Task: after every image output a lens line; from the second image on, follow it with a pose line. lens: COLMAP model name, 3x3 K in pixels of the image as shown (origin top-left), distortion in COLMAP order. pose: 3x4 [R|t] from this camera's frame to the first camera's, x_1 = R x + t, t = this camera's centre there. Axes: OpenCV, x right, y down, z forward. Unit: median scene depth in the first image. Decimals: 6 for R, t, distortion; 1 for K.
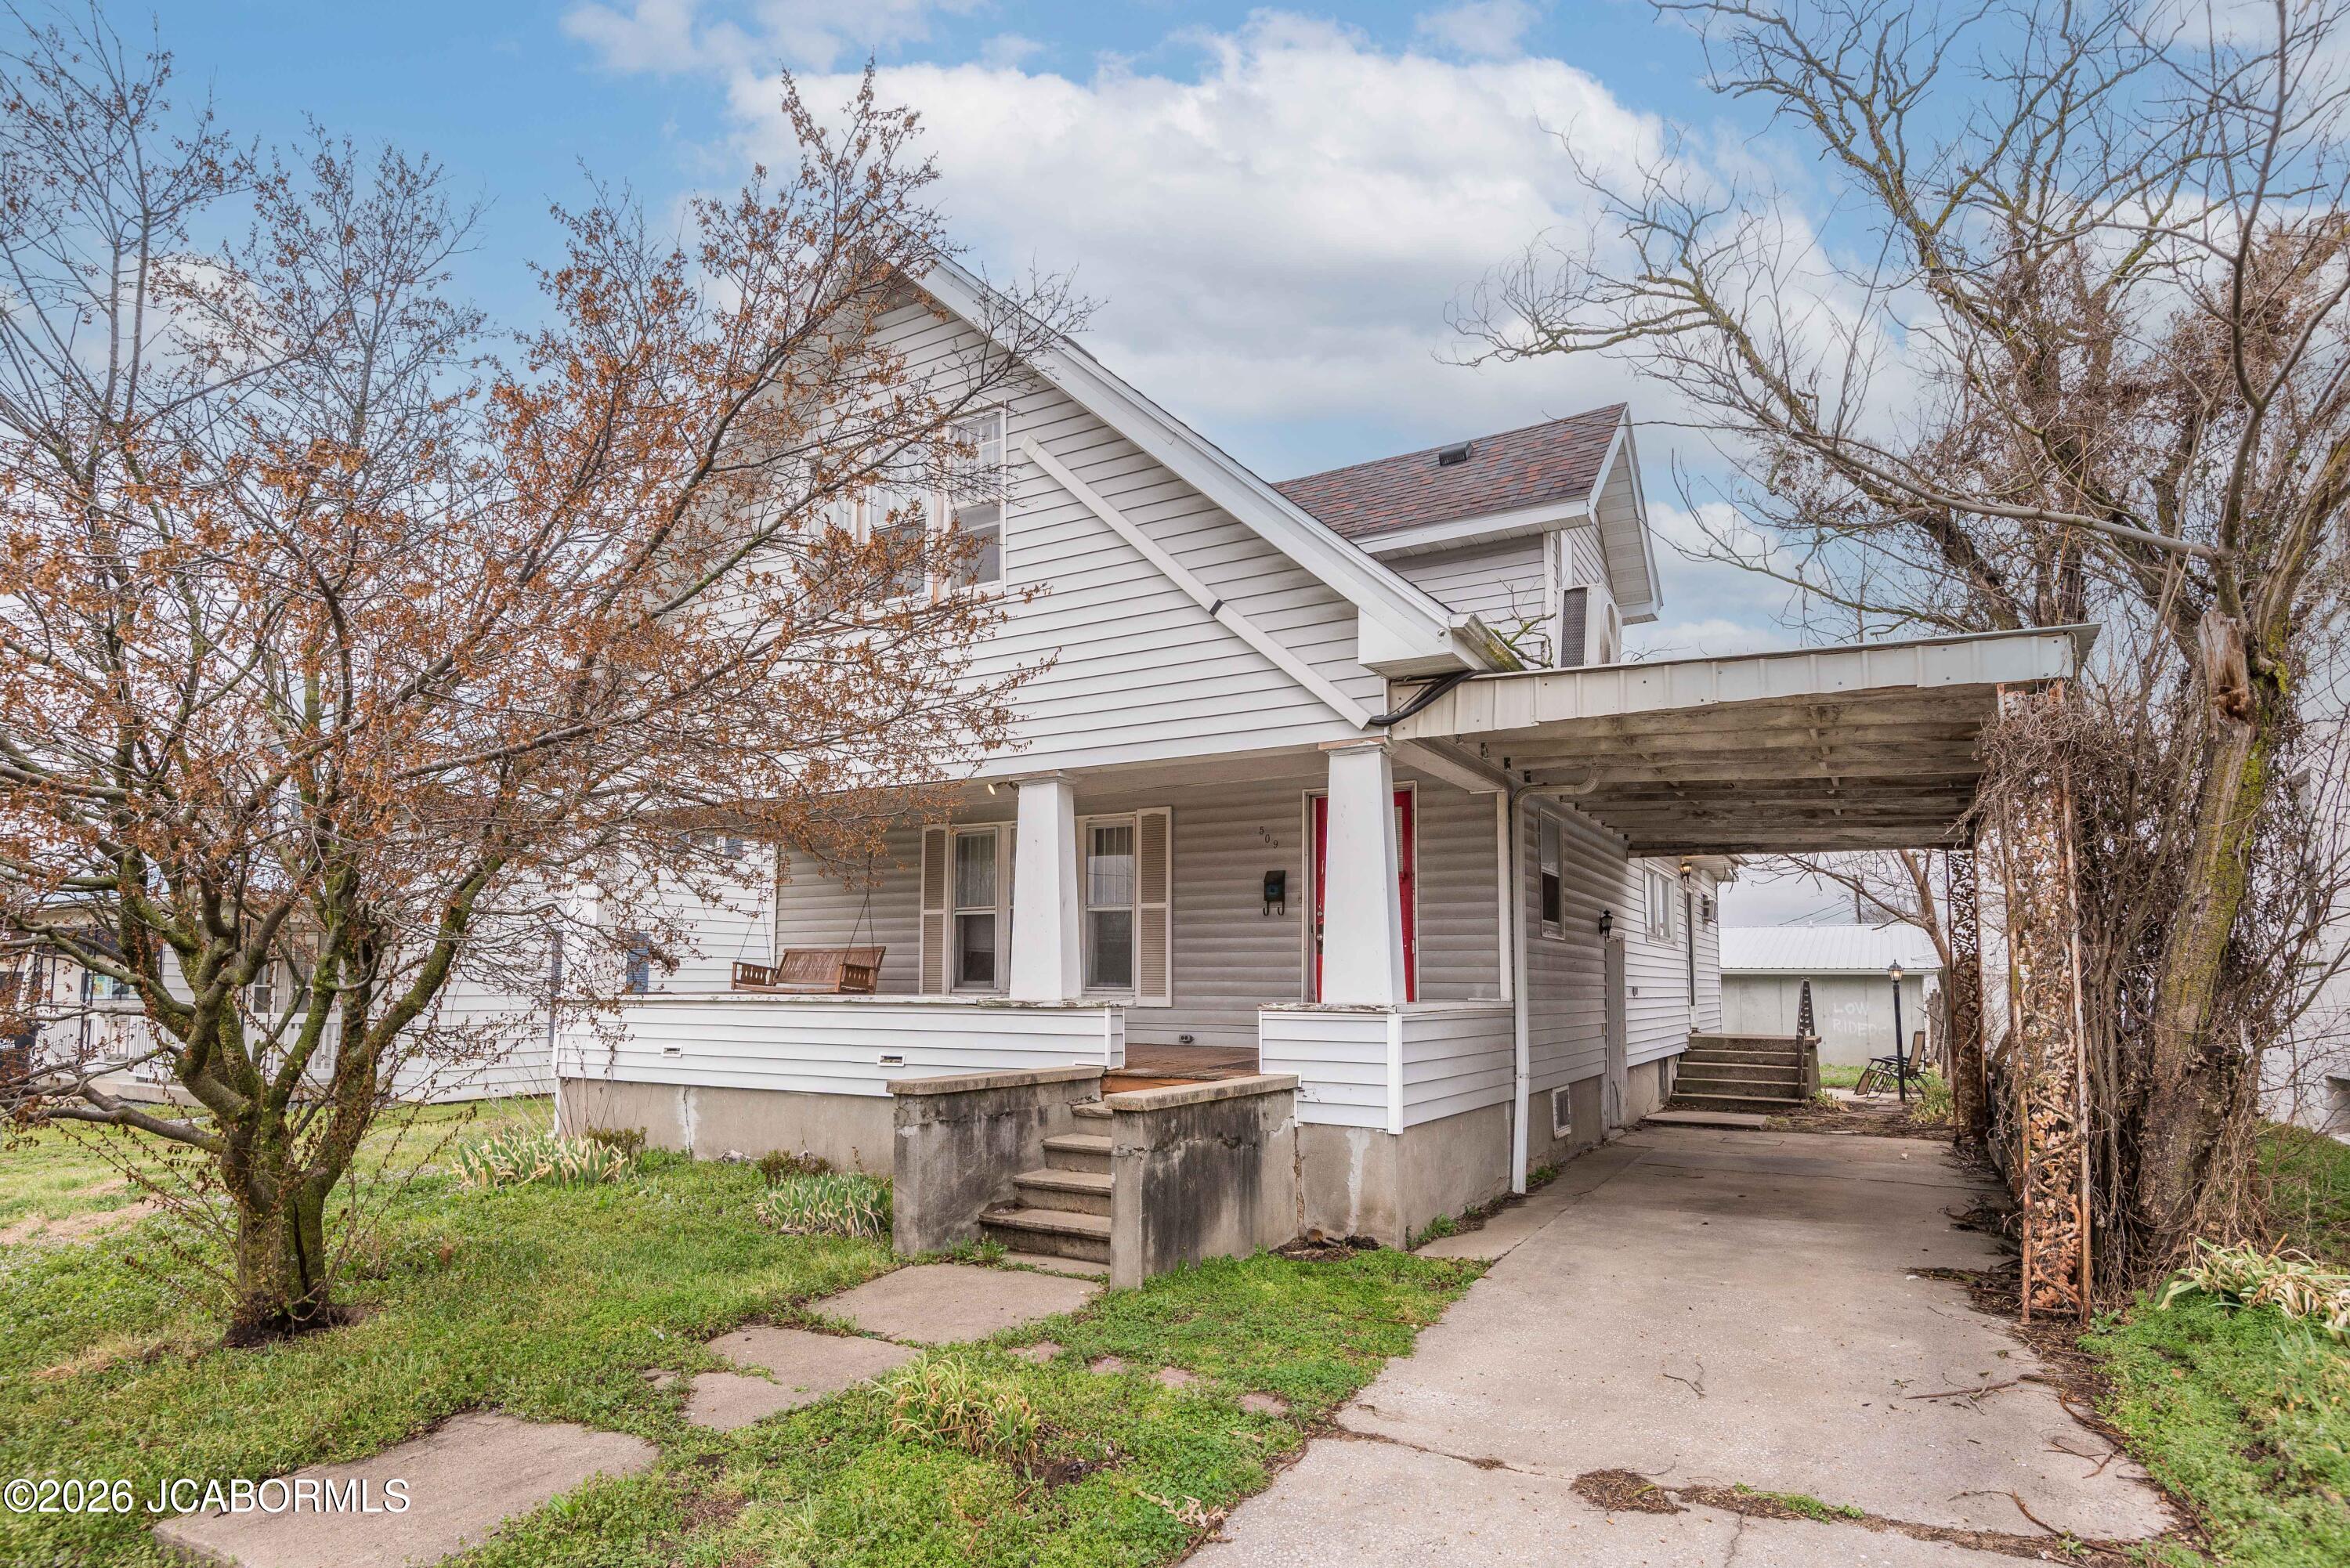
lens RADIAL K [[1263.9, 0, 1176.6], [0, 1263.9, 875.8], [0, 0, 1]] dist [0.046380, 0.000015]
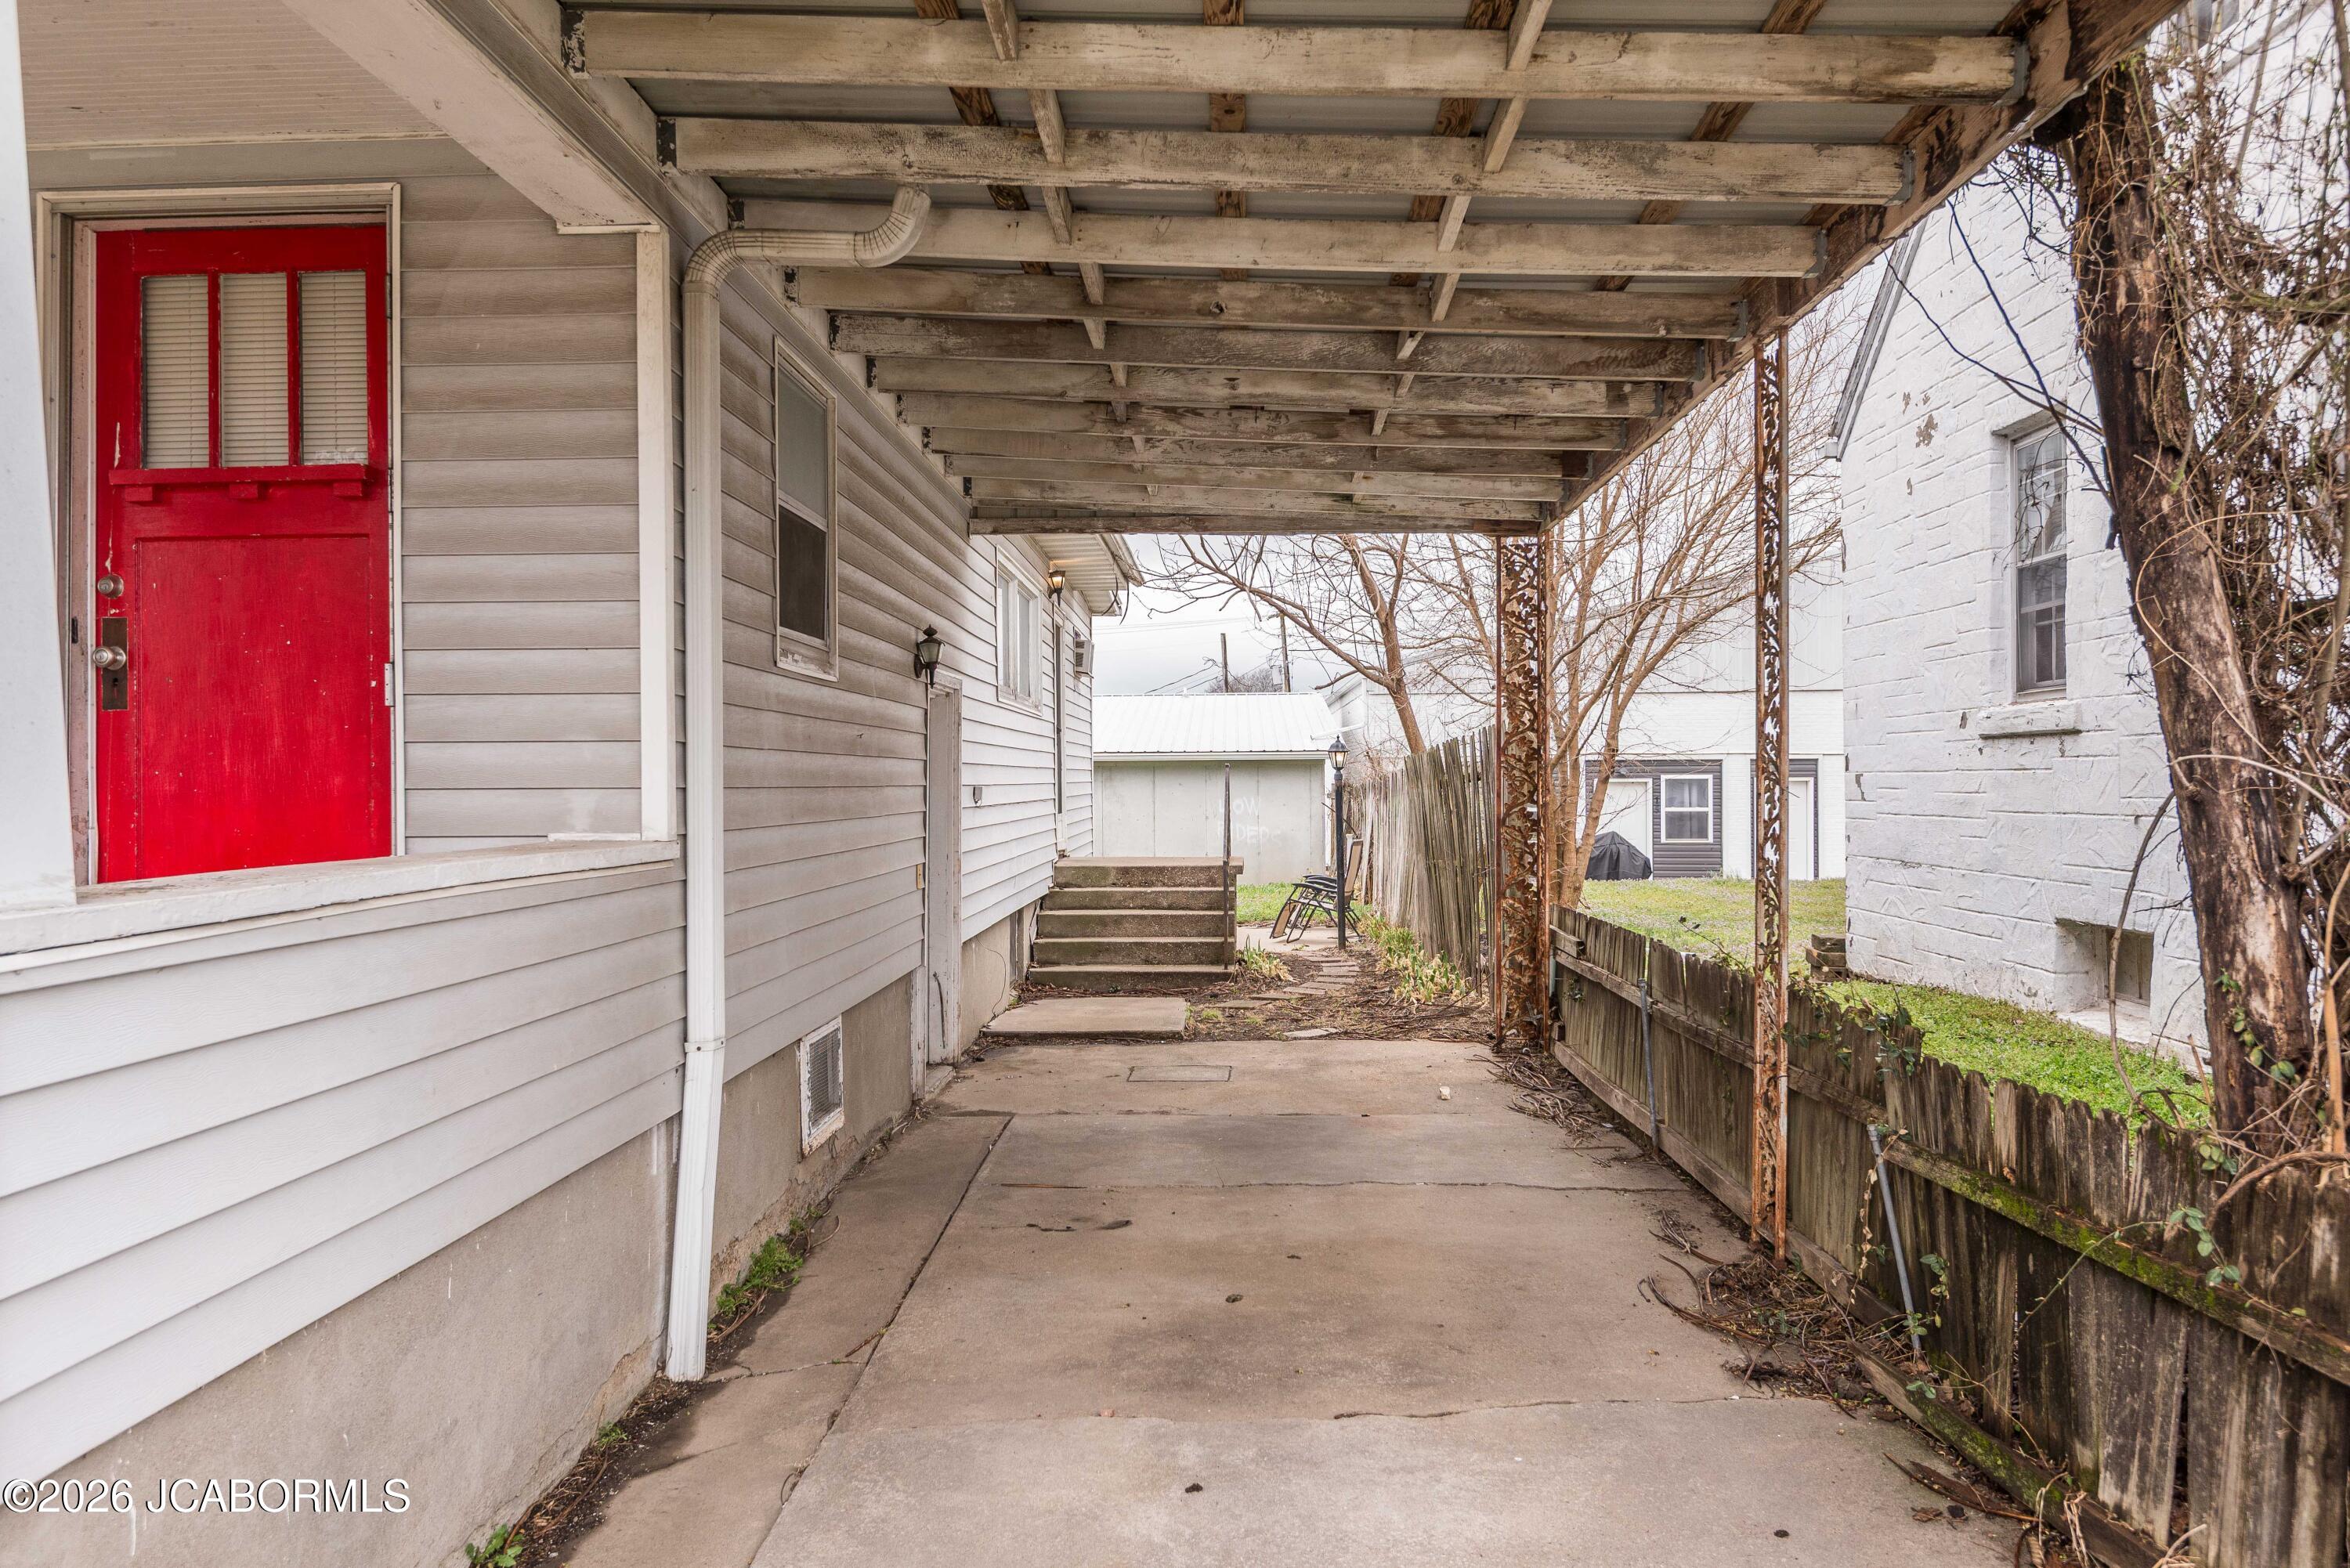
lens RADIAL K [[1703.5, 0, 1175.0], [0, 1703.5, 784.0], [0, 0, 1]] dist [0.001765, -0.000063]
pose [[0.889640, -0.012892, 0.456481, 0.109911], [-0.027900, 0.996200, 0.082511, 0.025971], [-0.455810, -0.086141, 0.885899, 0.332236]]
